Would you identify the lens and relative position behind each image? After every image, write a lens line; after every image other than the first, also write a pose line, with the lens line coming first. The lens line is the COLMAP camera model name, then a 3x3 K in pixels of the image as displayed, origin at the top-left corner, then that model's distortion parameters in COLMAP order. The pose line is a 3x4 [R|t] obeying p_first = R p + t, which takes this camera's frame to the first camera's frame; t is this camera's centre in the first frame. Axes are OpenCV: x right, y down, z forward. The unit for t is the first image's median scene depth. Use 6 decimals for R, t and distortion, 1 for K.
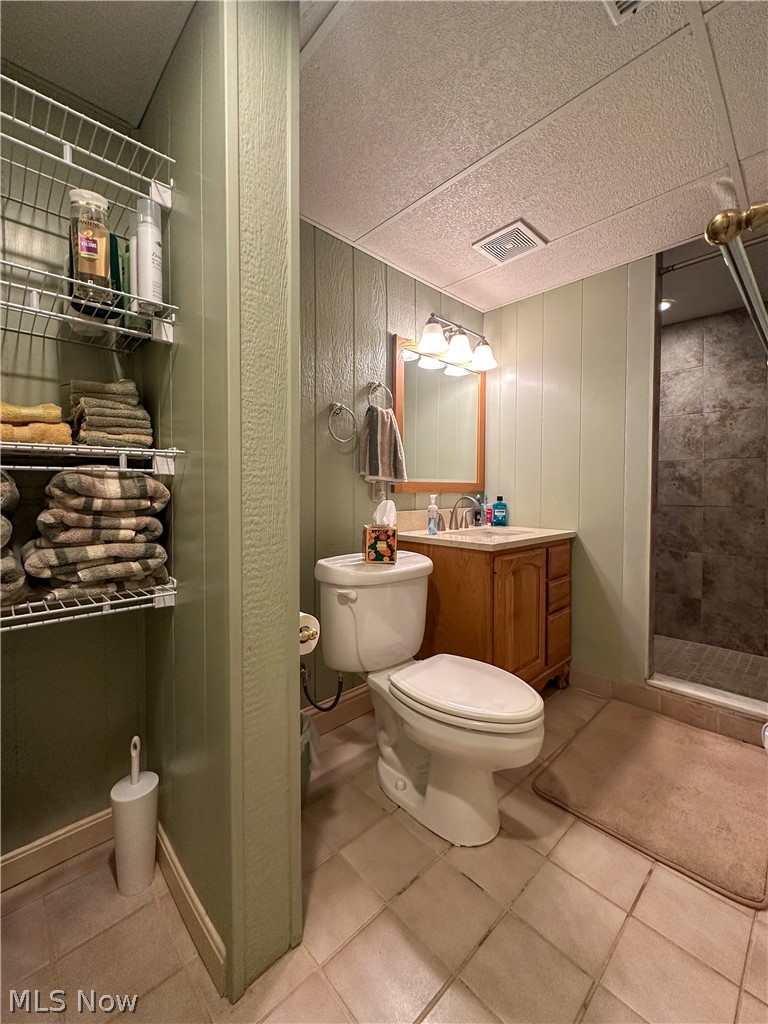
lens RADIAL K [[409.7, 0, 395.9], [0, 409.7, 489.1], [0, 0, 1]] dist [-0.002095, -0.000063]
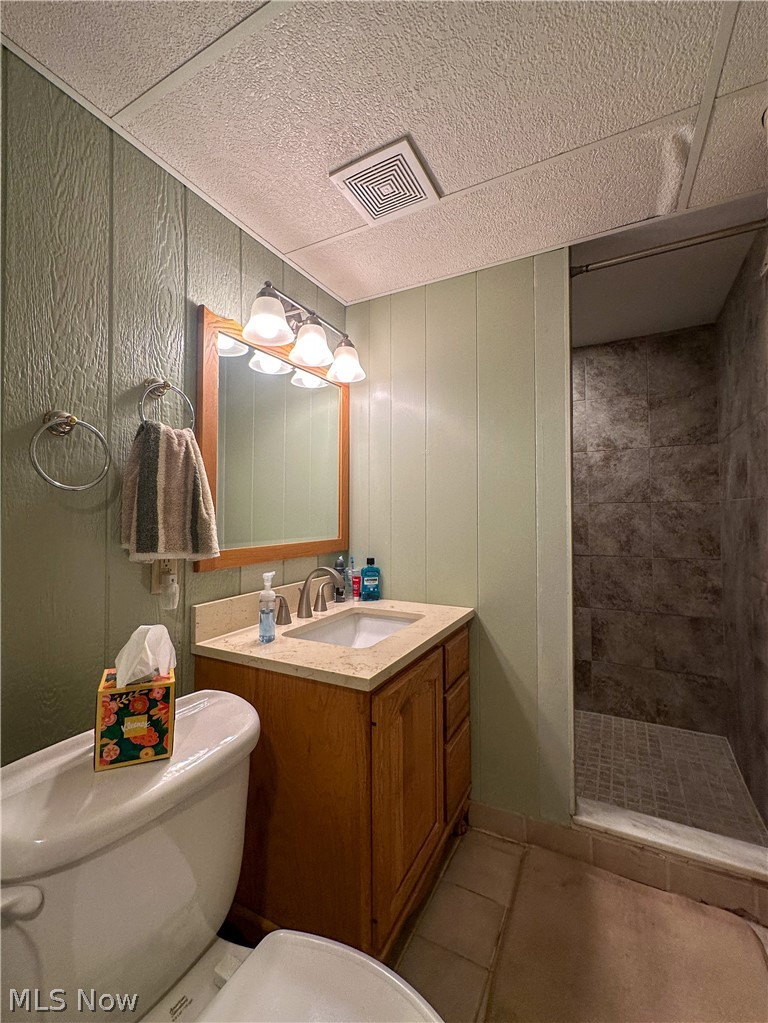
lens RADIAL K [[409.3, 0, 395.8], [0, 409.3, 488.6], [0, 0, 1]] dist [-0.002095, -0.000063]
pose [[0.942591, 0.003767, 0.333927, 0.066530], [0.015721, 0.998327, -0.055639, -0.073966], [-0.333578, 0.057695, 0.940955, 0.360036]]
